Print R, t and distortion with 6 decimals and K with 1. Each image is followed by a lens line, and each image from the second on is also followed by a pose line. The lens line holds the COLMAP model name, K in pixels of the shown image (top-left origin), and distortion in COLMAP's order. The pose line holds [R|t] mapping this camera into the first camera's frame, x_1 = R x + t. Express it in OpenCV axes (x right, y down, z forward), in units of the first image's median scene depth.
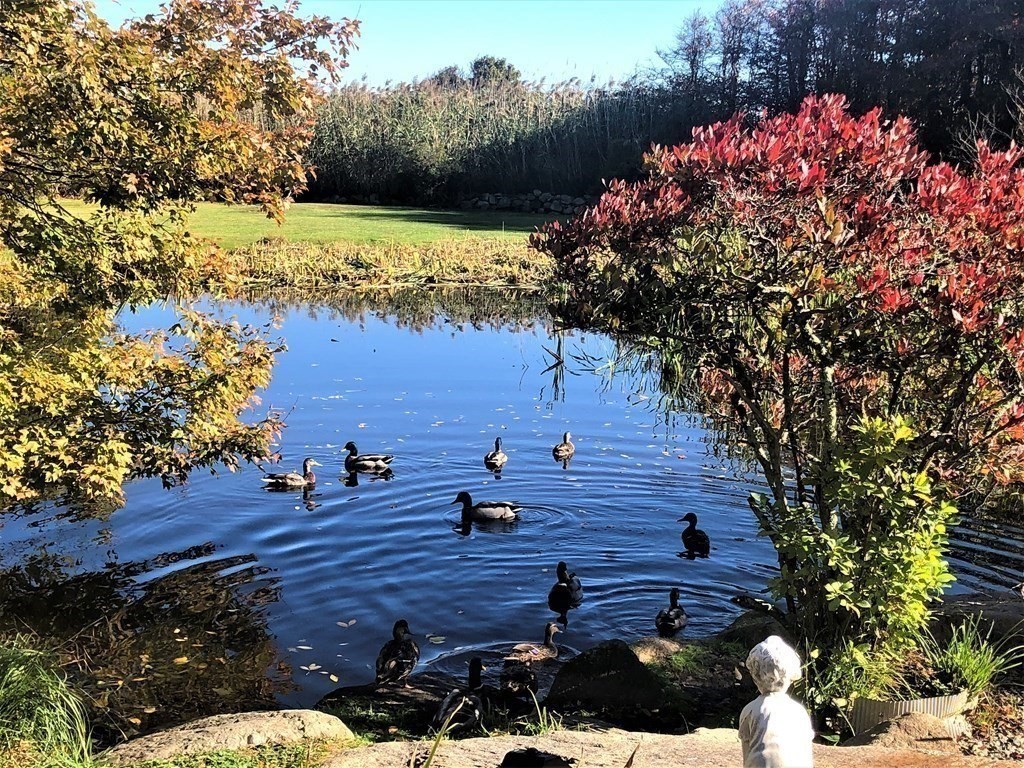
lens RADIAL K [[1521.0, 0, 512.0], [0, 1521.0, 384.0], [0, 0, 1]] dist [0.023424, 0.021912]
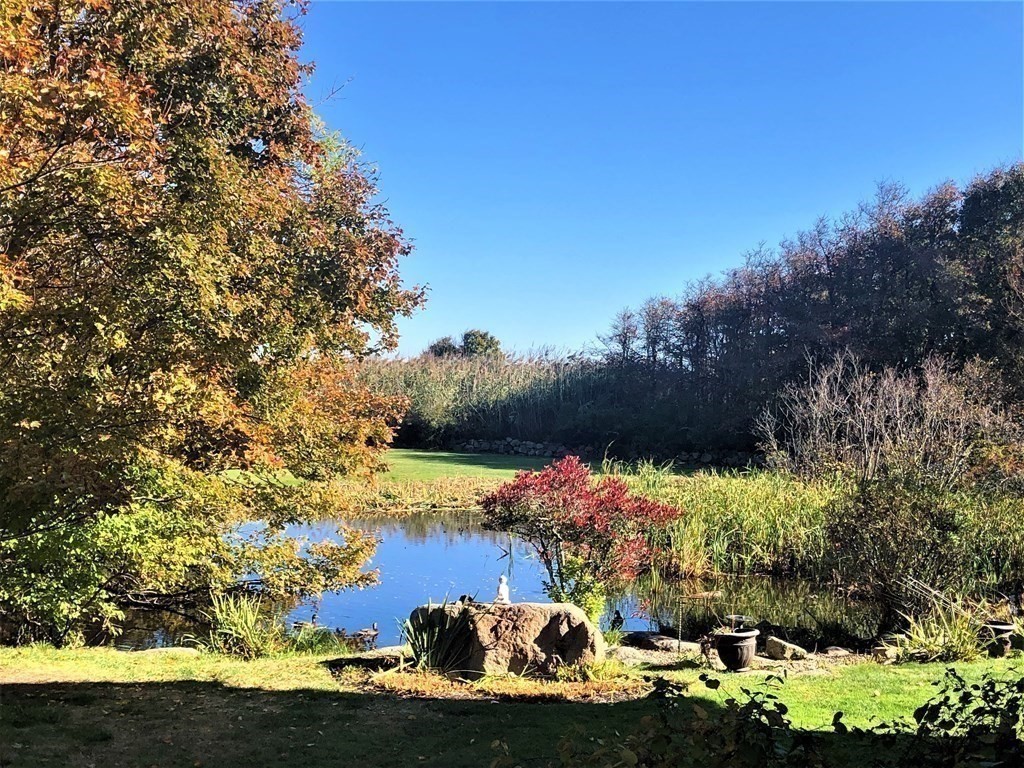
lens RADIAL K [[1410.1, 0, 512.0], [0, 1410.1, 384.0], [0, 0, 1]] dist [0.279225, 0.000897]
pose [[0.999942, 0.006021, 0.008887, 0.009193], [-0.004631, 0.988842, -0.148893, 0.016199], [-0.009684, 0.148844, 0.988813, -0.312974]]
